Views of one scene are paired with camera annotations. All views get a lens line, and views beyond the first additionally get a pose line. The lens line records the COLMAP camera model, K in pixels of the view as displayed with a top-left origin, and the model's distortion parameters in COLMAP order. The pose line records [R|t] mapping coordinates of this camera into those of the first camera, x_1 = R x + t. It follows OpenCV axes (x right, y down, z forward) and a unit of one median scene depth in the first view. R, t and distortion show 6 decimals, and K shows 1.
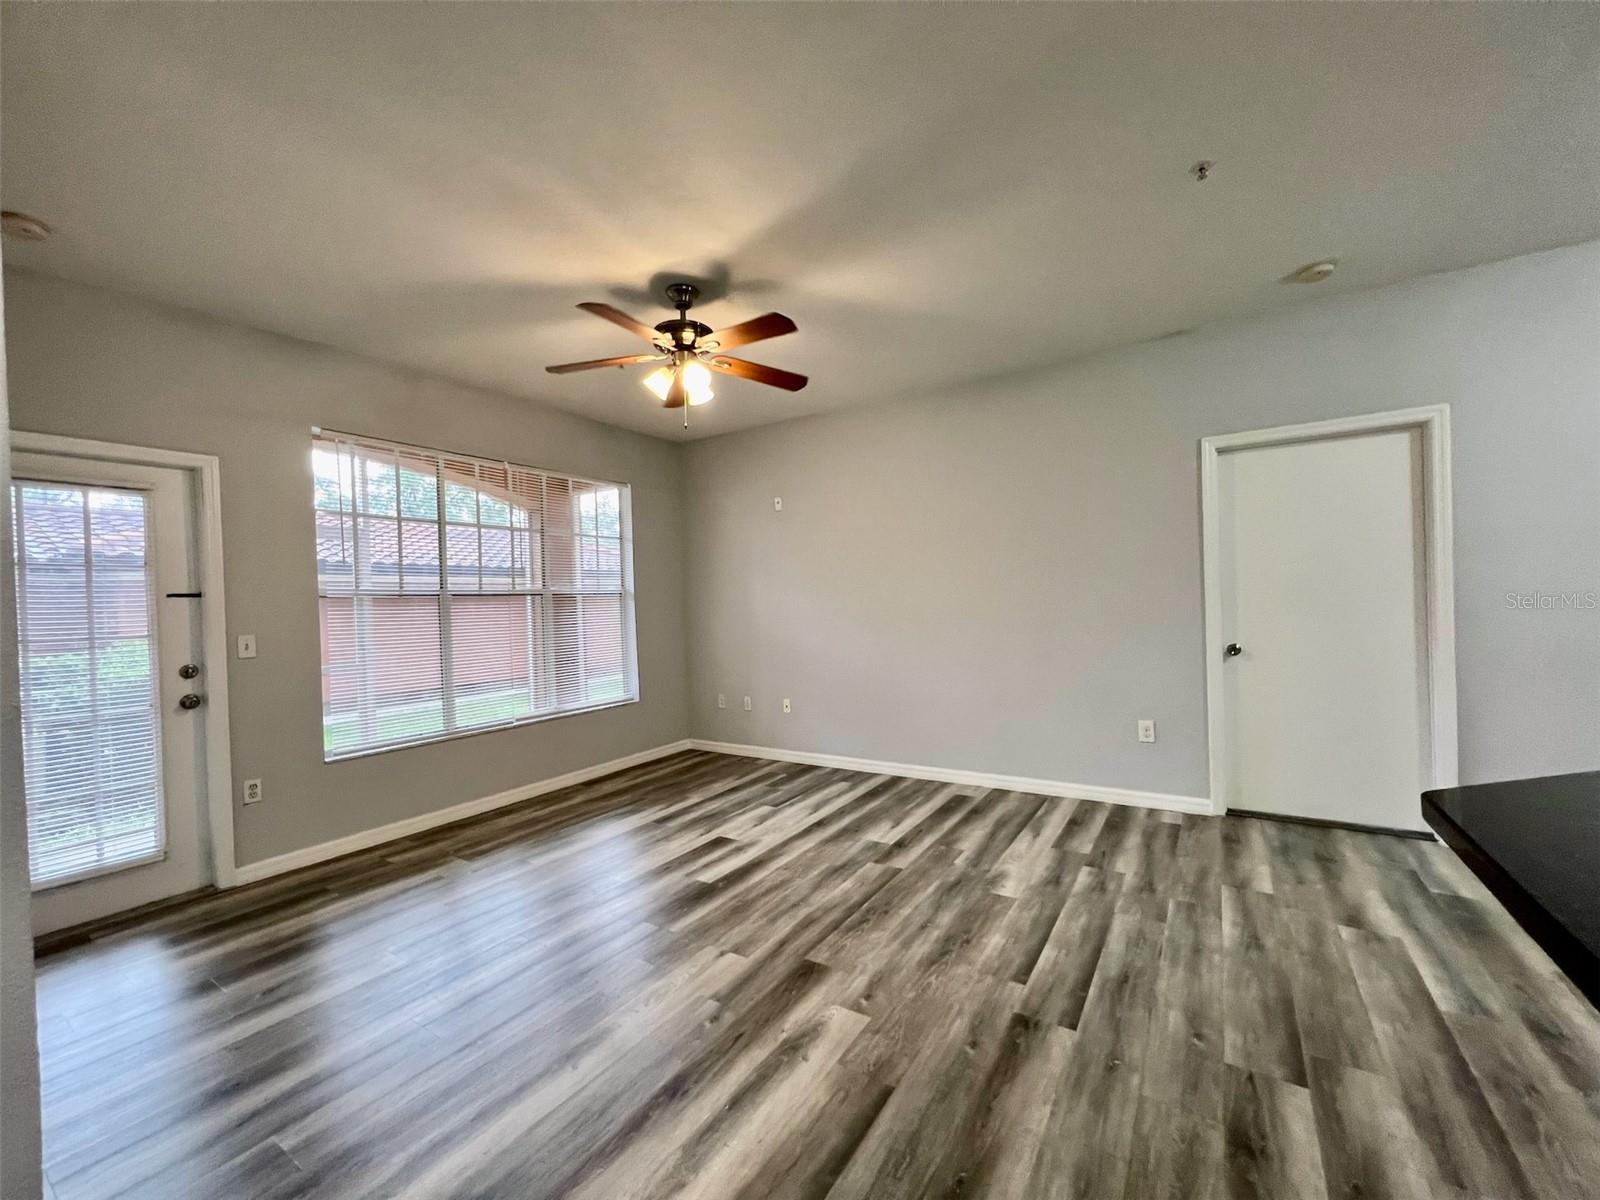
lens RADIAL K [[638.9, 0, 801.7], [0, 638.9, 605.4], [0, 0, 1]] dist [-0.000615, 0.000402]
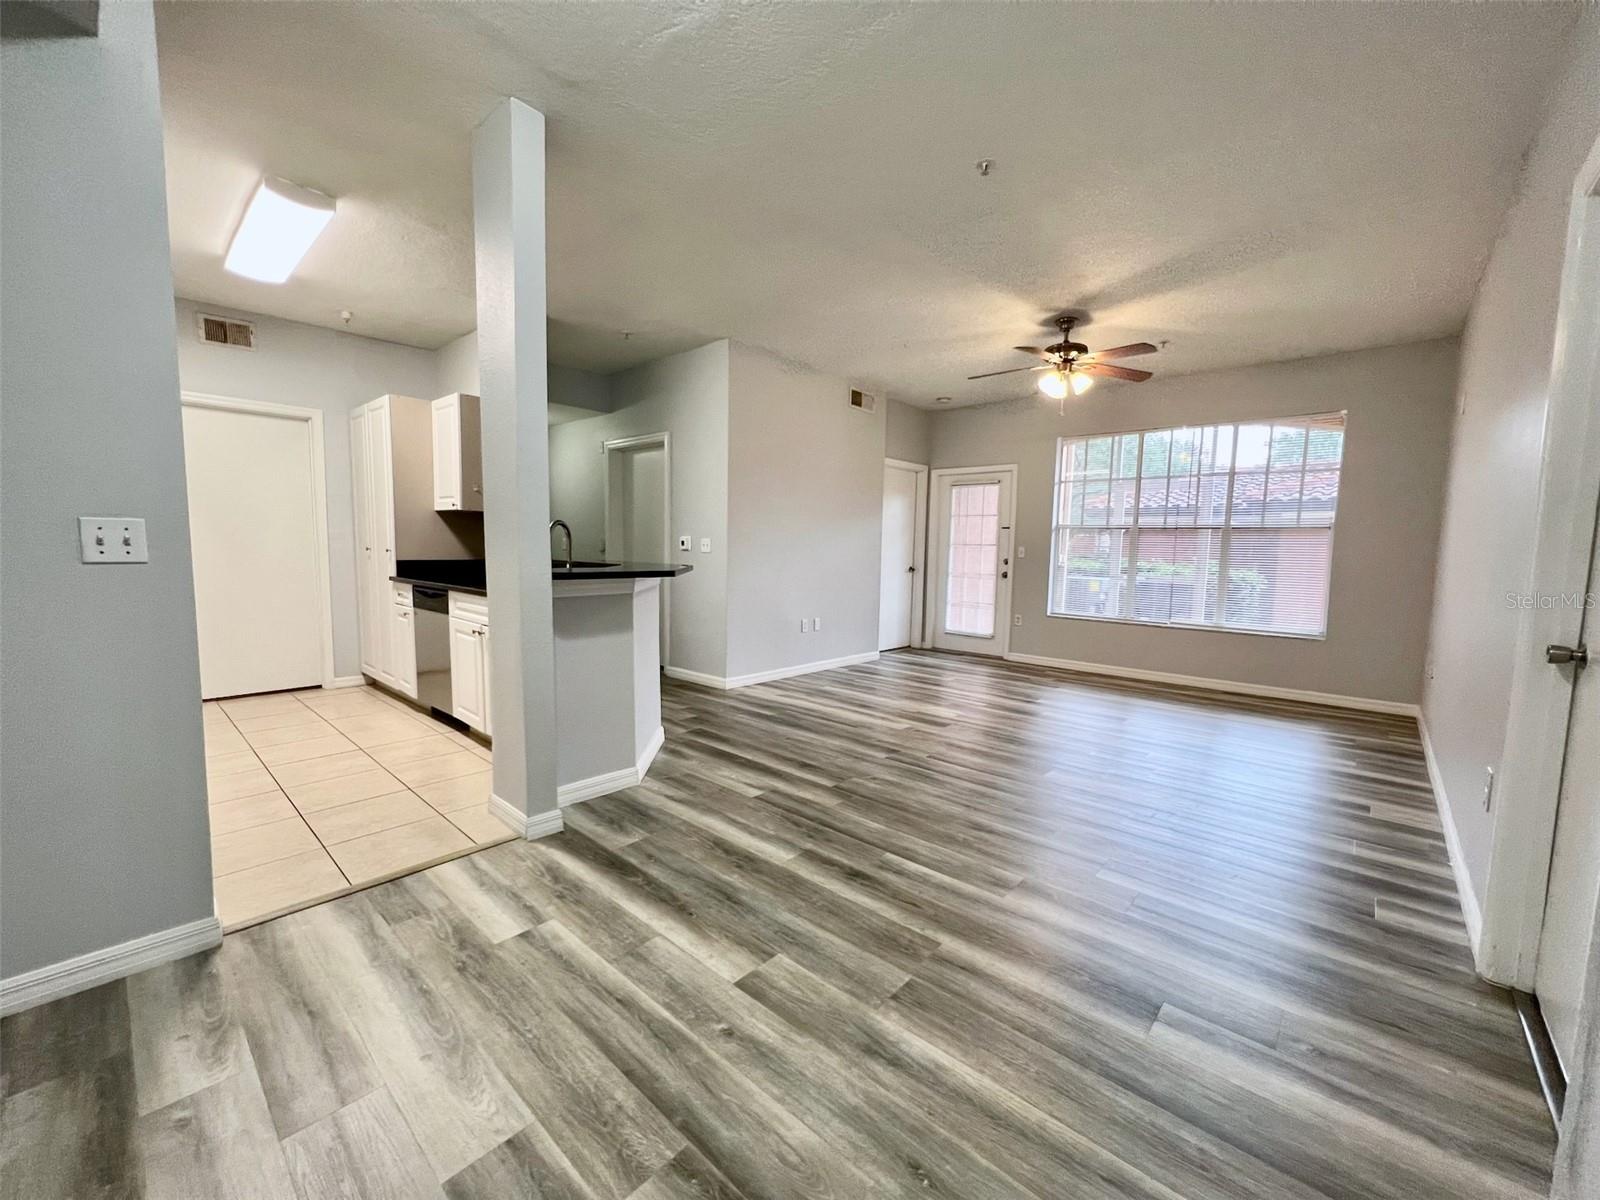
lens RADIAL K [[638.9, 0, 801.7], [0, 638.9, 605.4], [0, 0, 1]] dist [-0.000615, 0.000402]
pose [[-0.157639, 0.118582, -0.980351, 1.737380], [-0.020058, 0.992175, 0.123237, -0.009969], [0.987293, 0.039091, -0.154027, 0.787970]]
